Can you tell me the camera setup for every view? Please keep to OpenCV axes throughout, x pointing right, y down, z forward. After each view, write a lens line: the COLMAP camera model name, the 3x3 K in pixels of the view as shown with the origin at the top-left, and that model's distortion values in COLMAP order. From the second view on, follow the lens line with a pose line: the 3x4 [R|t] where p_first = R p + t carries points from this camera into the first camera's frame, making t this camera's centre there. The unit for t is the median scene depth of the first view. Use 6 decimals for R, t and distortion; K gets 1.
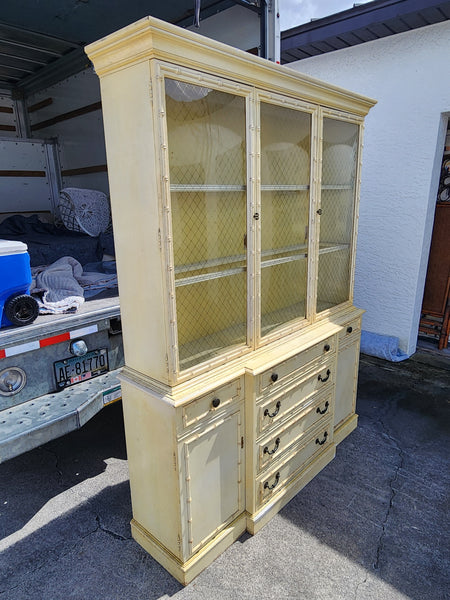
lens RADIAL K [[403.7, 0, 224.1], [0, 403.7, 300.5], [0, 0, 1]] dist [0.000239, 0.000871]
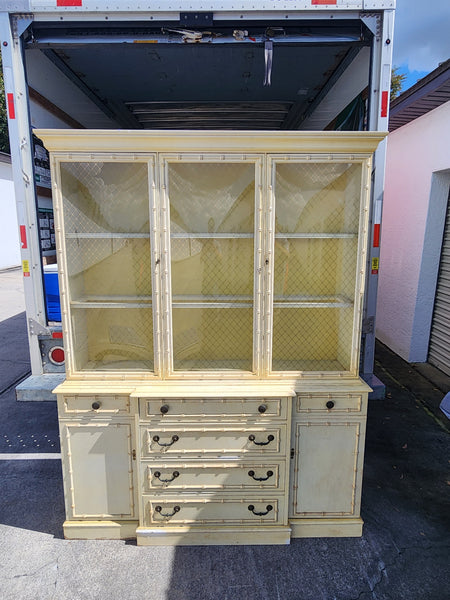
lens RADIAL K [[401.8, 0, 223.4], [0, 401.8, 299.3], [0, 0, 1]] dist [0.000390, -0.001625]
pose [[0.692397, 0.147678, -0.706242, 0.865824], [-0.197135, 0.980306, 0.011715, -0.128085], [0.694064, 0.131114, 0.707874, 0.286809]]
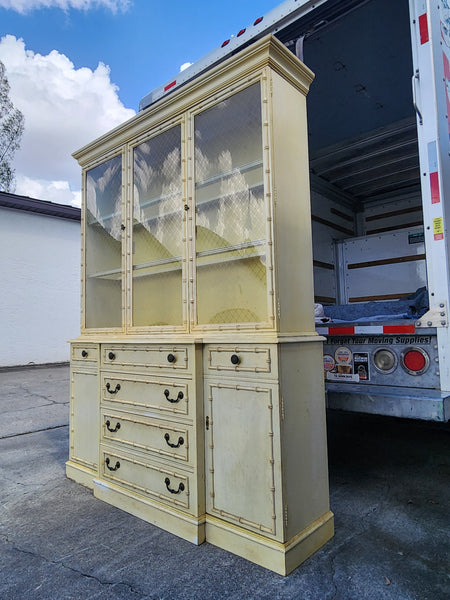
lens RADIAL K [[403.1, 0, 223.3], [0, 403.1, 299.3], [0, 0, 1]] dist [-0.000707, 0.000842]
pose [[0.025232, -0.064450, -0.997602, 1.198020], [-0.234825, 0.969615, -0.068581, 0.032280], [0.971710, 0.235993, 0.009331, 1.158092]]
